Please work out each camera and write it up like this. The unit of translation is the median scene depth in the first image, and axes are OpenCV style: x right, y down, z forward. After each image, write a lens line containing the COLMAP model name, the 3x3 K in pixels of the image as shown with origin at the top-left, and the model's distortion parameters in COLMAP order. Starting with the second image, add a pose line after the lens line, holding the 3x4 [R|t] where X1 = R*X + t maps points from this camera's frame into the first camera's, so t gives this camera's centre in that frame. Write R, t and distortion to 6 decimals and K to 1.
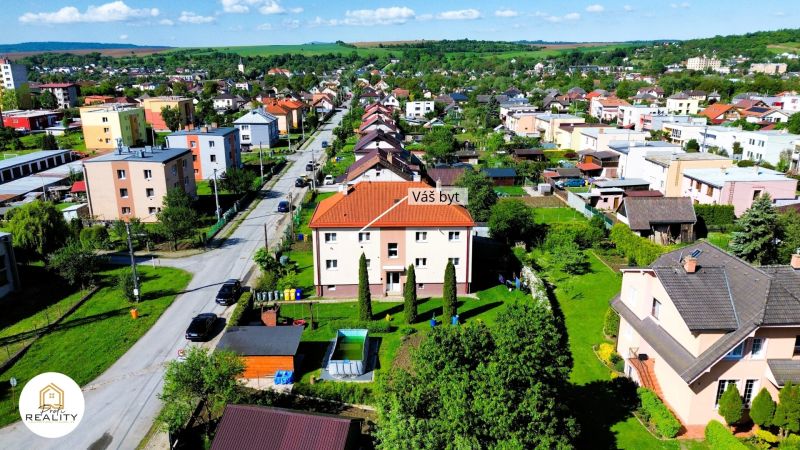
lens RADIAL K [[561.8, 0, 400.0], [0, 561.8, 224.9], [0, 0, 1]] dist [0.046376, -0.024998]
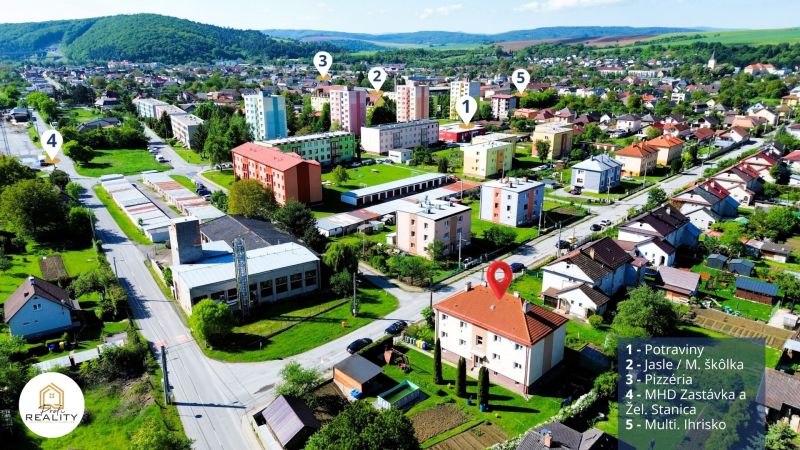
lens RADIAL K [[561.8, 0, 395.0], [0, 561.8, 224.4], [0, 0, 1]] dist [0.046376, -0.024998]
pose [[0.699950, 0.213886, -0.681412, 0.361555], [-0.193512, 0.975210, 0.107328, -0.171305], [0.687475, 0.056737, 0.723988, -0.085247]]
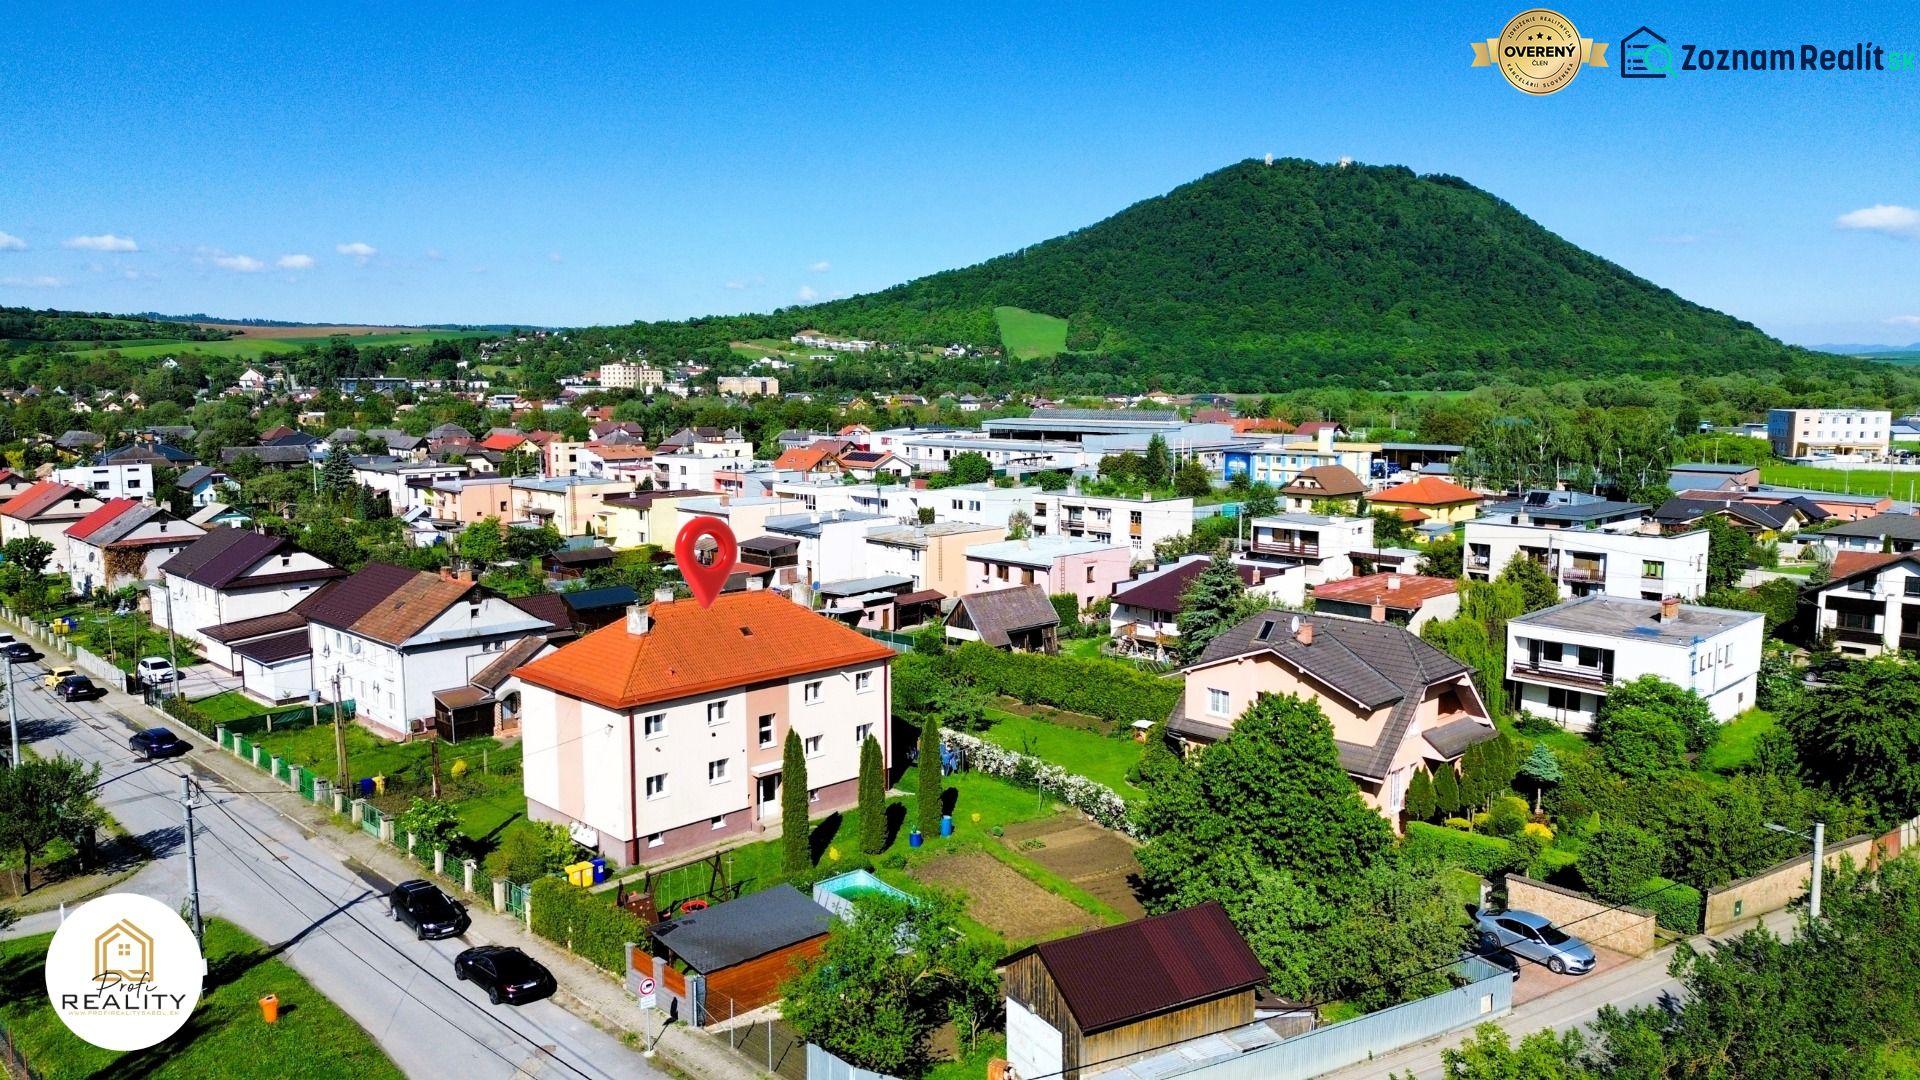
lens RADIAL K [[1348.4, 0, 960.0], [0, 1348.4, 542.4], [0, 0, 1]] dist [0.046376, -0.024998]
pose [[0.740522, -0.081510, 0.667071, -0.324125], [0.182995, 0.979566, -0.083451, 0.007044], [-0.646637, 0.183868, 0.740306, -0.001775]]
